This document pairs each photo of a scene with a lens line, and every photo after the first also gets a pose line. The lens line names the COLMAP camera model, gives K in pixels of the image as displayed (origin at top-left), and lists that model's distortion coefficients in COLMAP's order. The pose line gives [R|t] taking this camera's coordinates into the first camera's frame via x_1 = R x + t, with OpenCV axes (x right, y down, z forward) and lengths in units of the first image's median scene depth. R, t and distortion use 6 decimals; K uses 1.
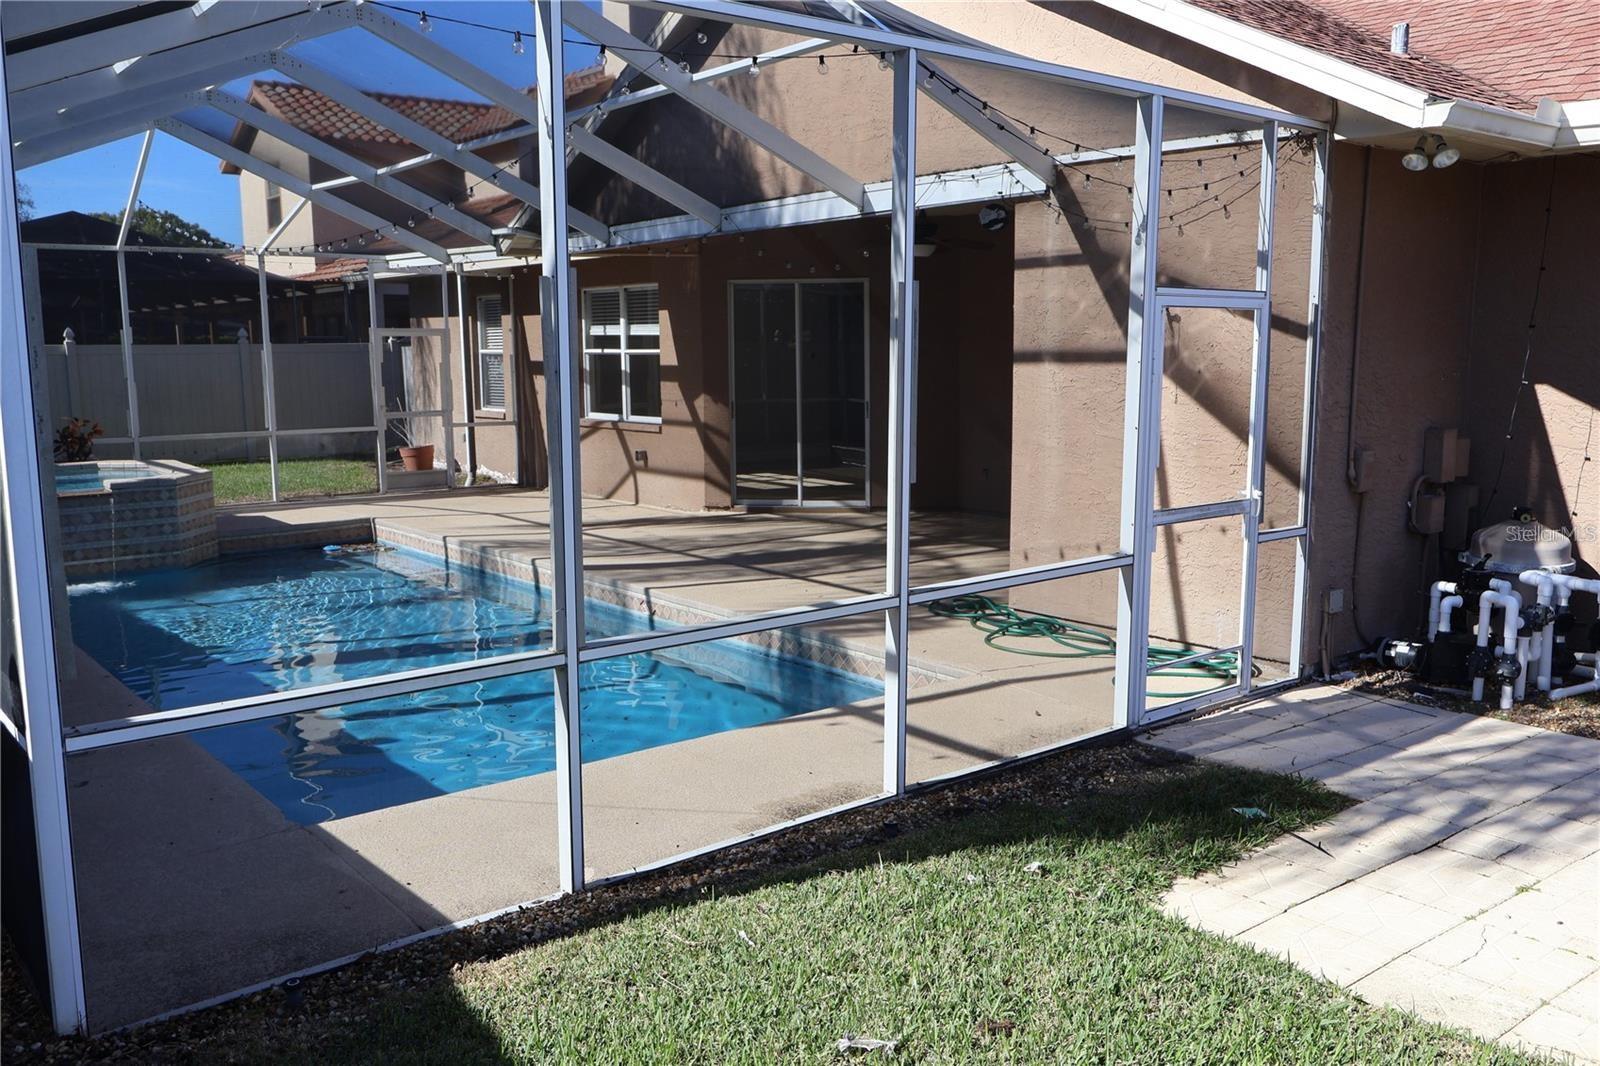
lens RADIAL K [[1330.7, 0, 800.0], [0, 1330.7, 533.0], [0, 0, 1]] dist [-0.013964, 0.020878]
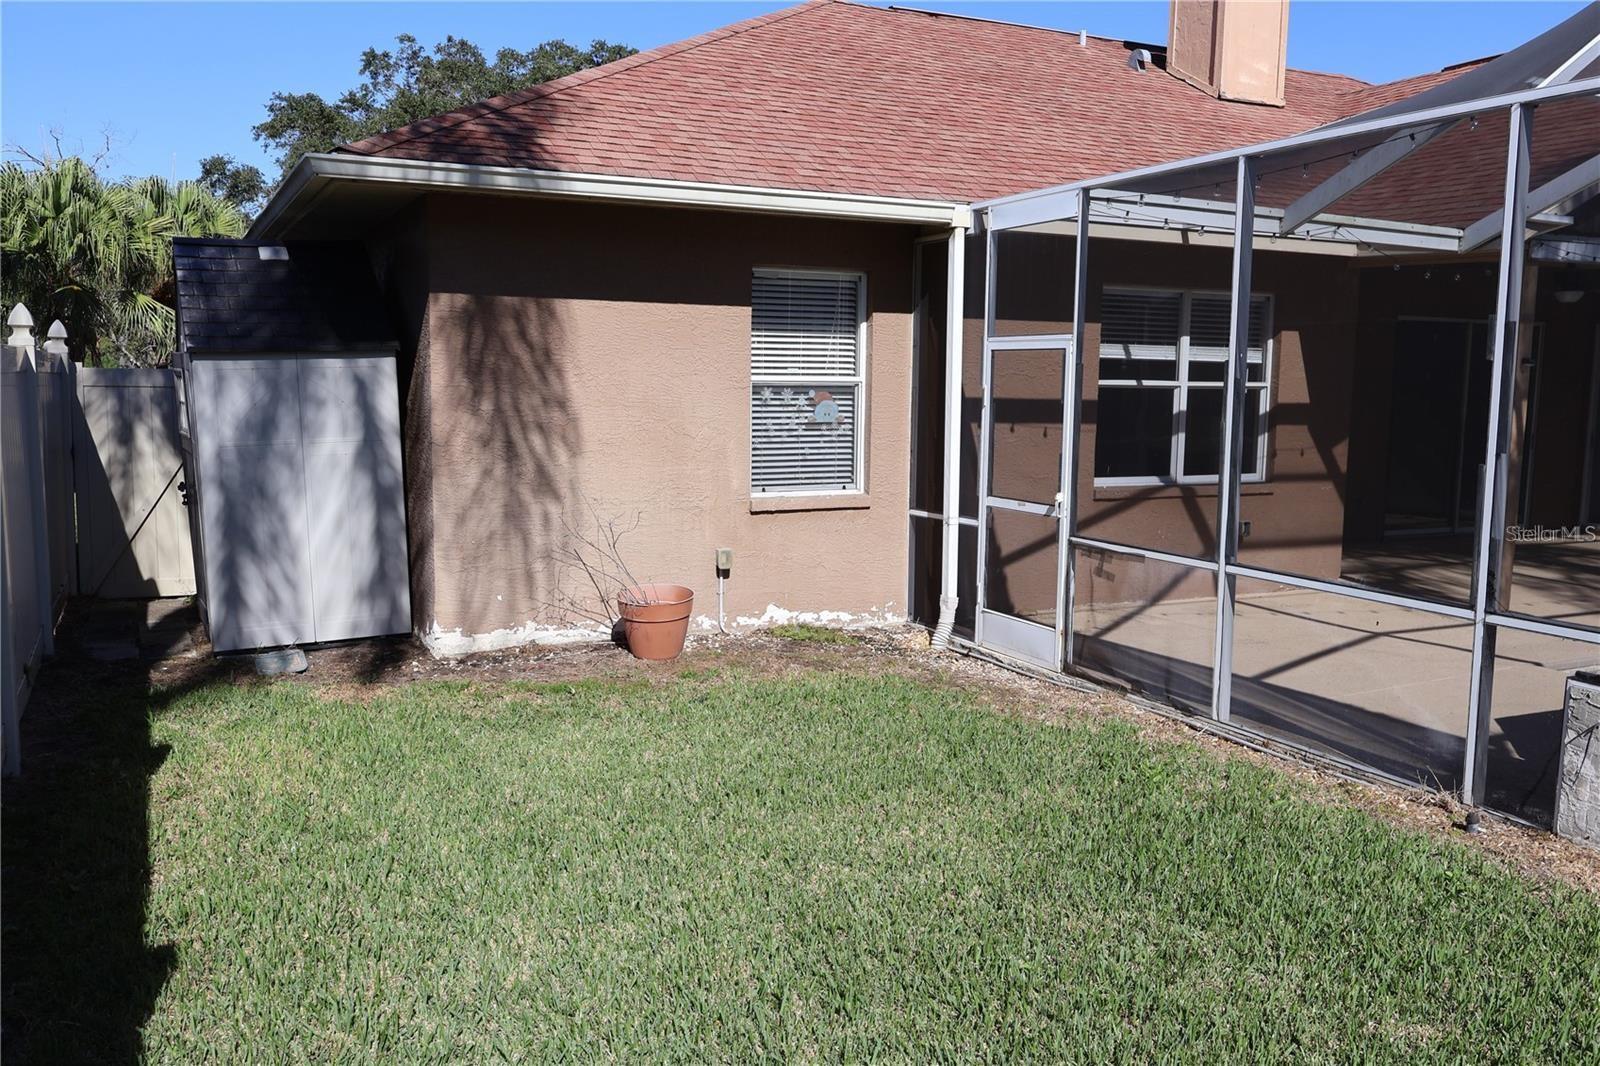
lens RADIAL K [[1338.2, 0, 800.0], [0, 1338.2, 533.0], [0, 0, 1]] dist [0.000322, -0.000639]
pose [[0.224296, -0.107071, 0.968621, -0.891468], [0.122971, 0.989111, 0.080860, -0.145382], [-0.966731, 0.100976, 0.235020, 1.070957]]
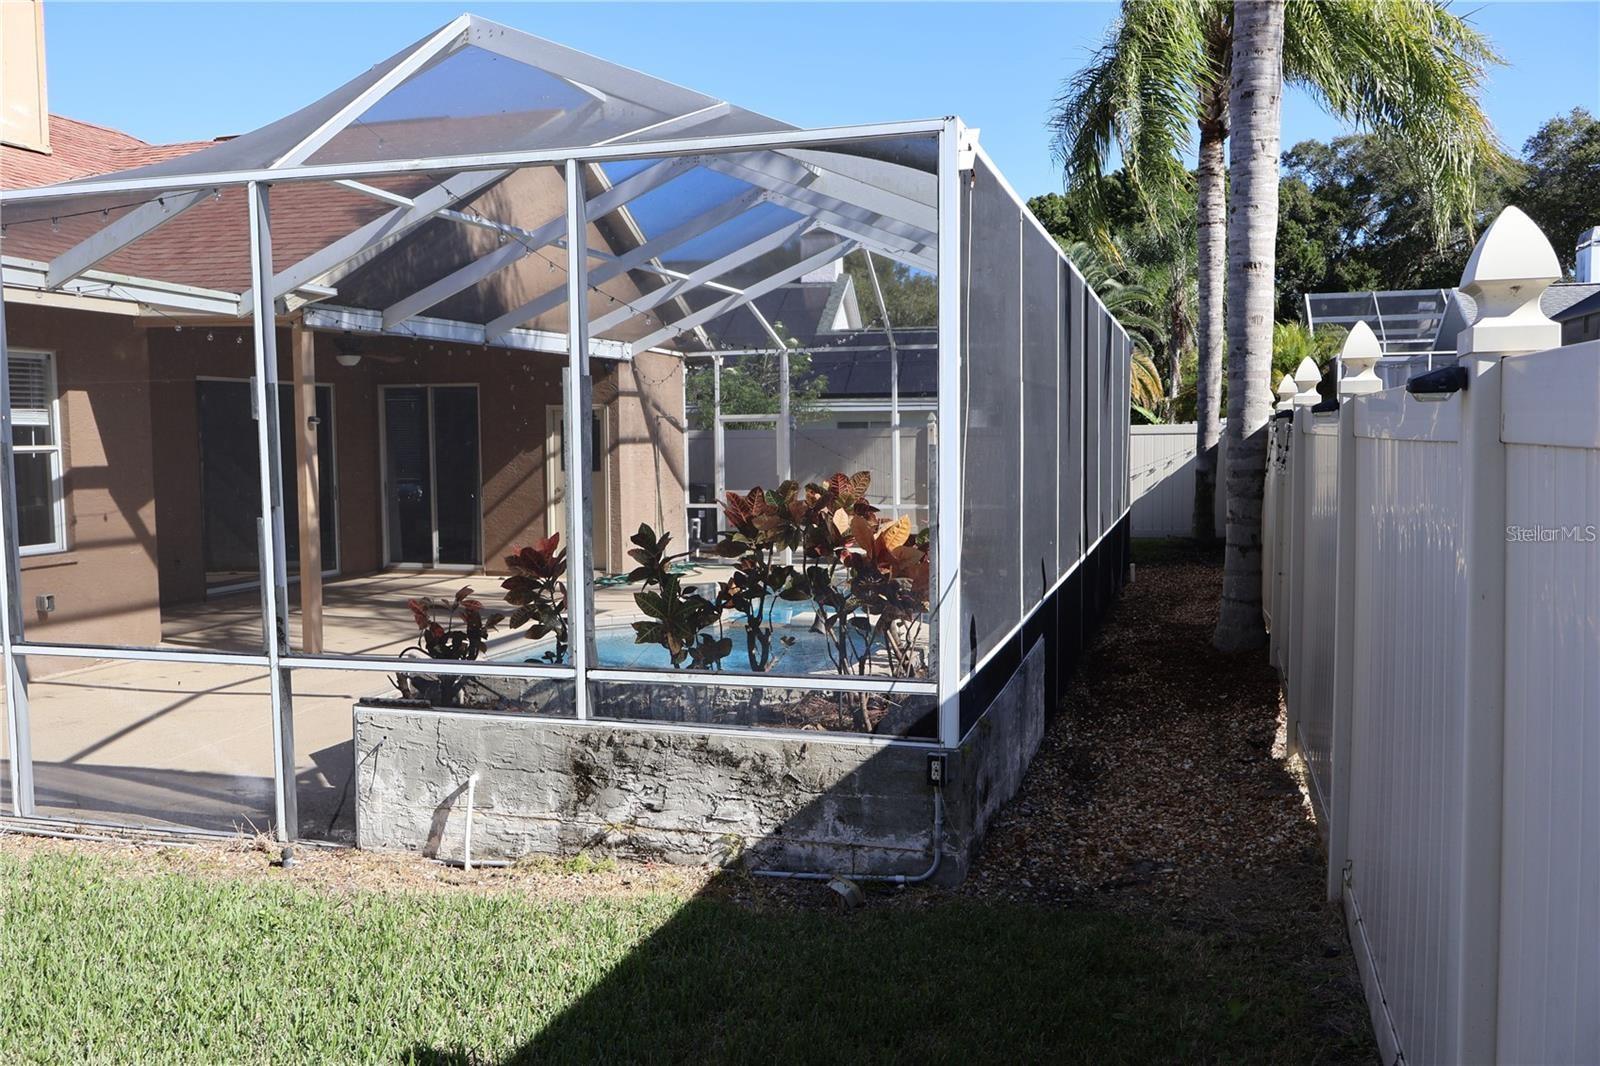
lens RADIAL K [[1338.2, 0, 800.0], [0, 1338.2, 533.0], [0, 0, 1]] dist [0.000322, -0.000639]
pose [[-0.564981, -0.049201, 0.823636, -0.898037], [0.130318, 0.980370, 0.147956, -0.144033], [-0.814748, 0.190927, -0.547479, 1.061495]]
